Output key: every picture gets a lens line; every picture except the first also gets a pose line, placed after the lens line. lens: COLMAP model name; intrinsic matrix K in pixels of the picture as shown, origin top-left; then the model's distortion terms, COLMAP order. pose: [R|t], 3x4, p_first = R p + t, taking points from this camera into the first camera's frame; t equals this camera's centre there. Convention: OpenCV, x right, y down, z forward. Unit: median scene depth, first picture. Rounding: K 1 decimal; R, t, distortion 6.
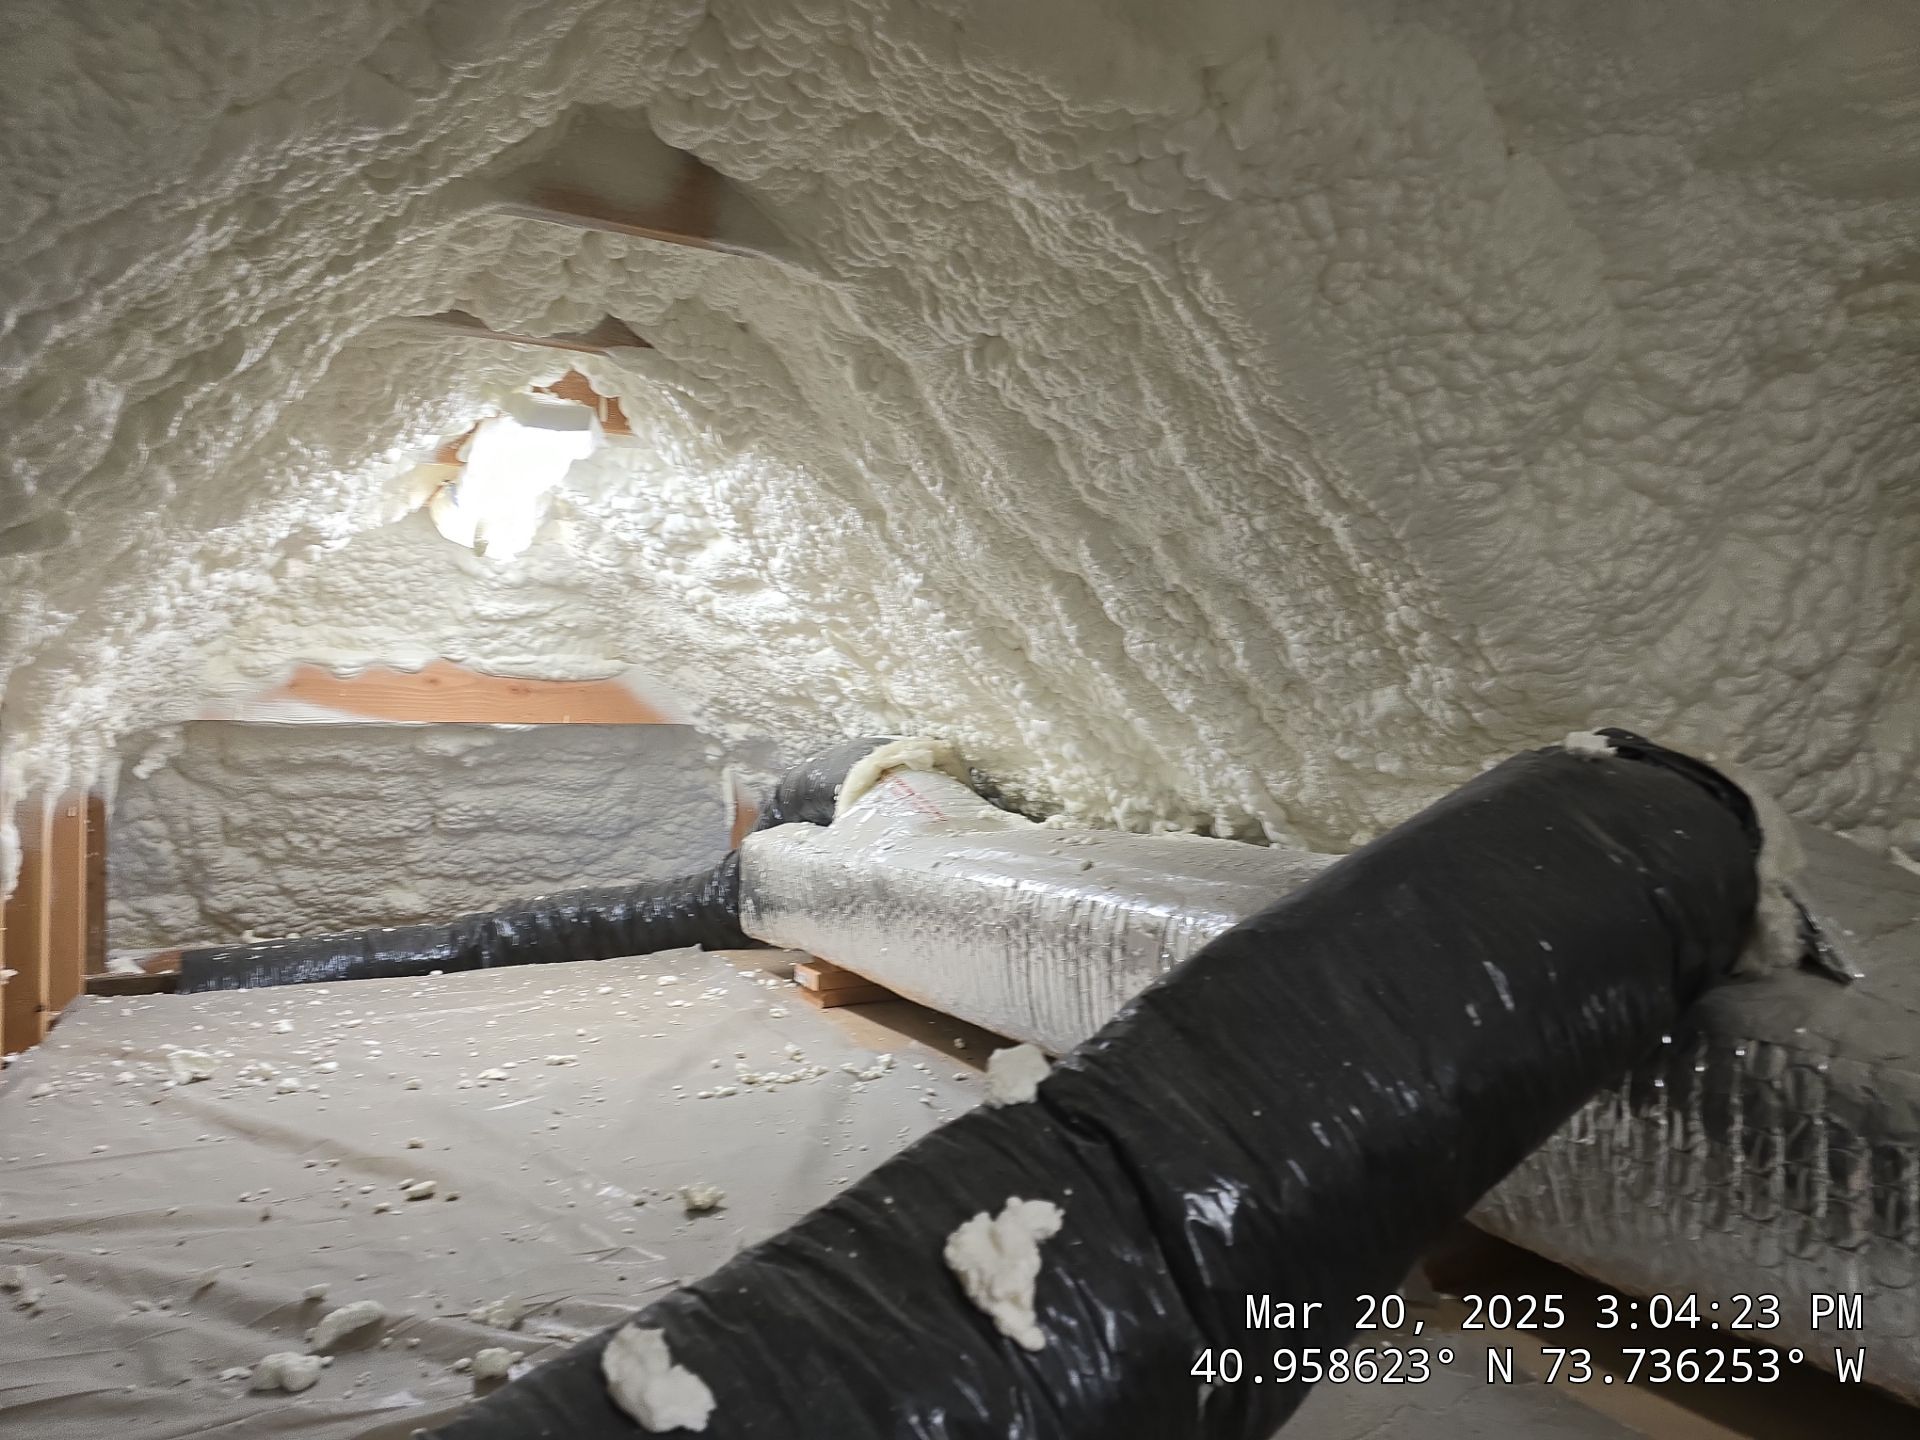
lens RADIAL K [[1279.3, 0, 971.6], [0, 1279.3, 723.1], [0, 0, 1]] dist [0.077457, -0.076504]
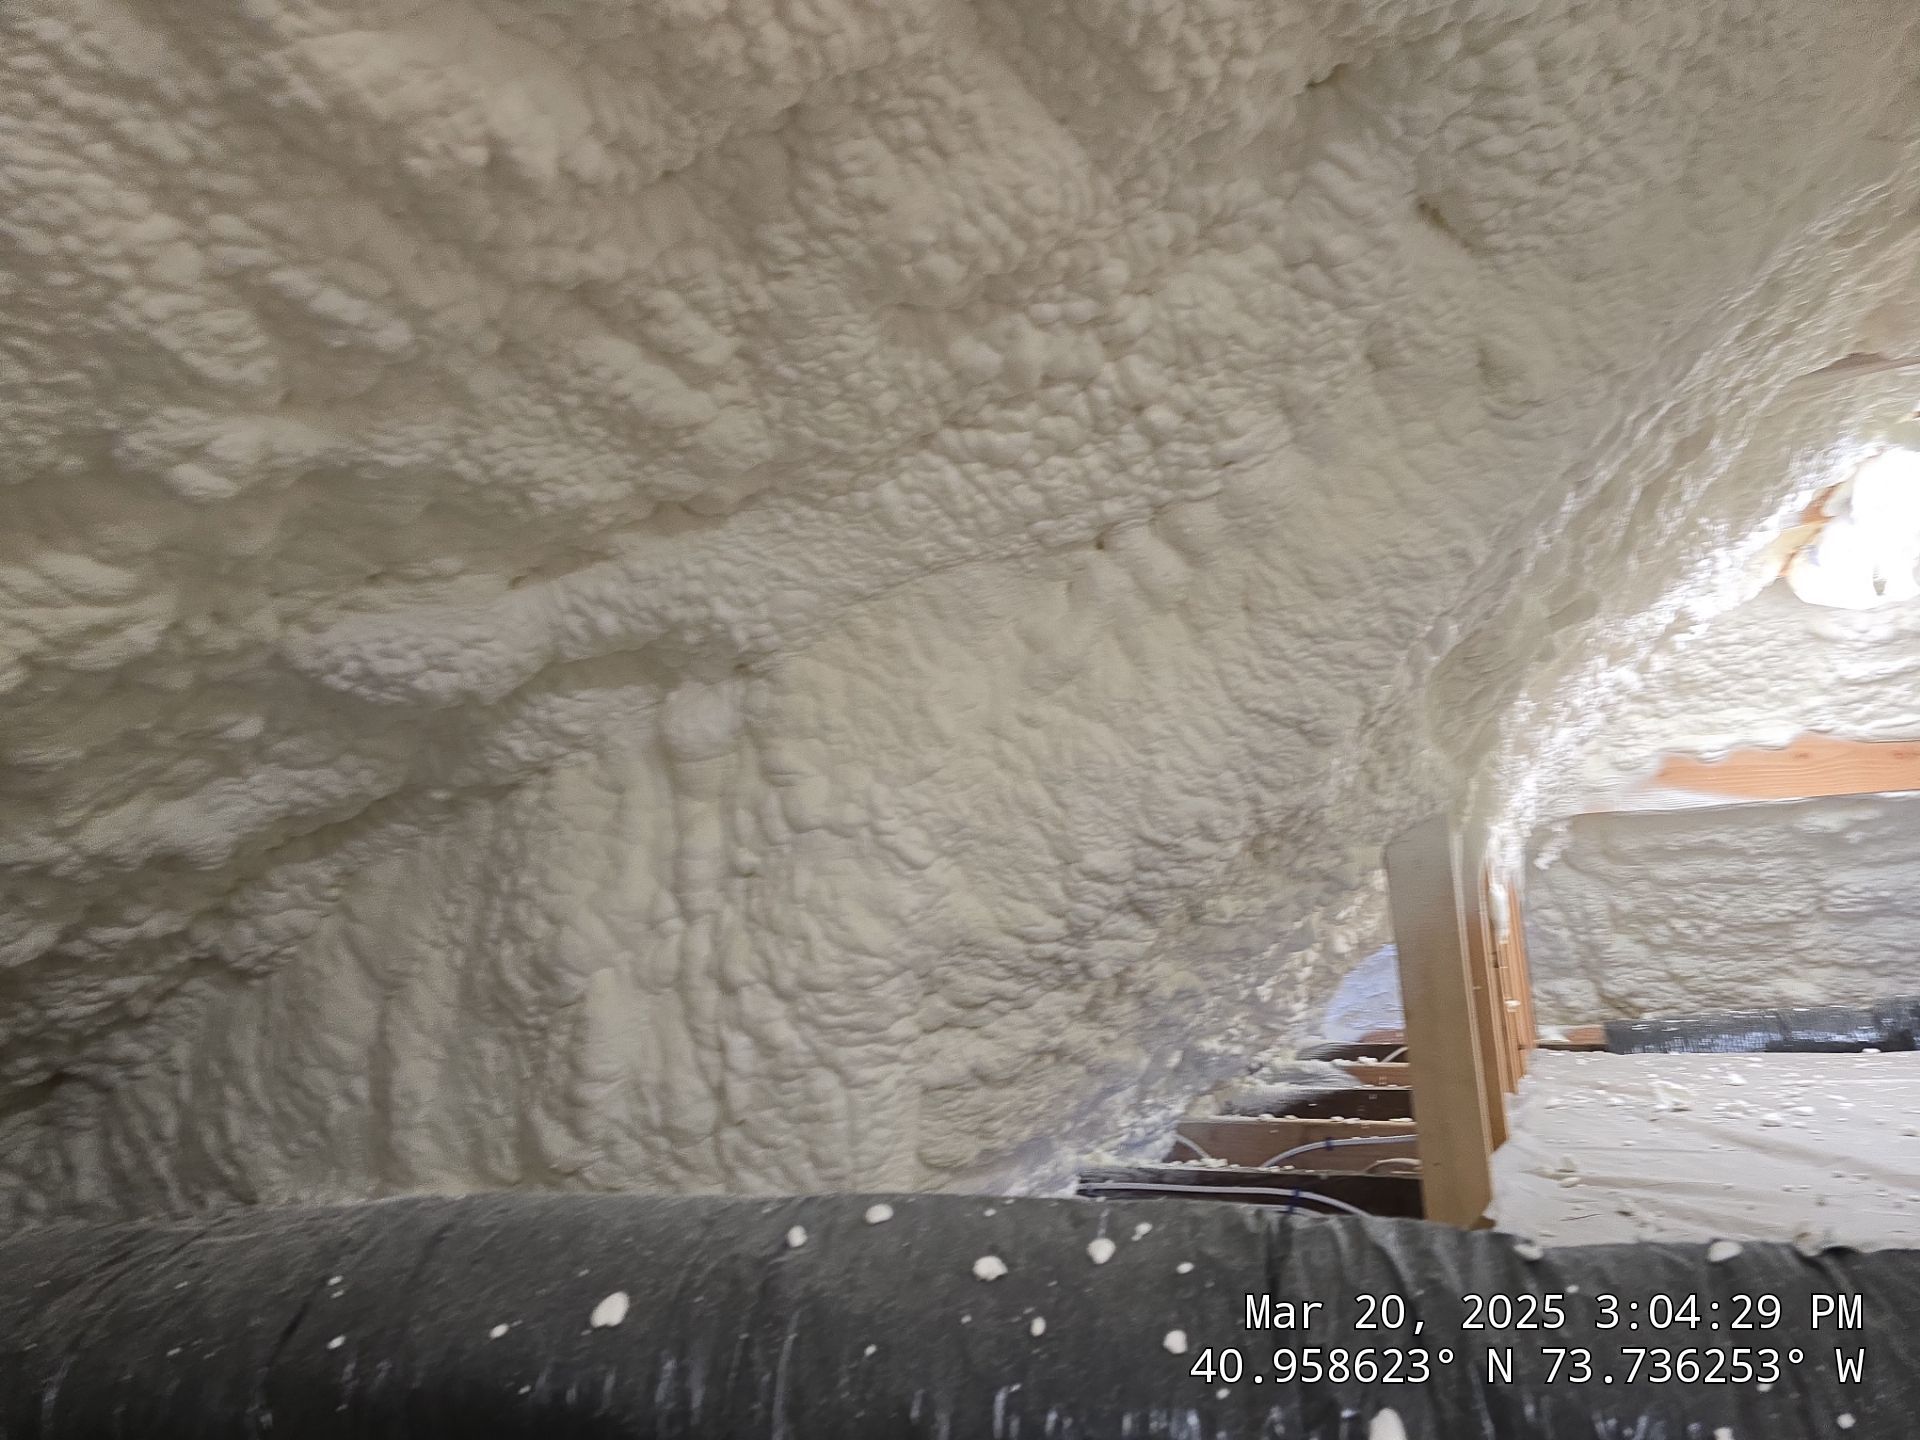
lens RADIAL K [[1279.3, 0, 971.6], [0, 1279.3, 723.1], [0, 0, 1]] dist [0.077457, -0.076504]
pose [[0.608511, -0.155186, -0.778224, -0.028579], [0.071112, 0.987410, -0.141297, 0.038153], [0.790353, 0.030640, 0.611885, -0.100391]]
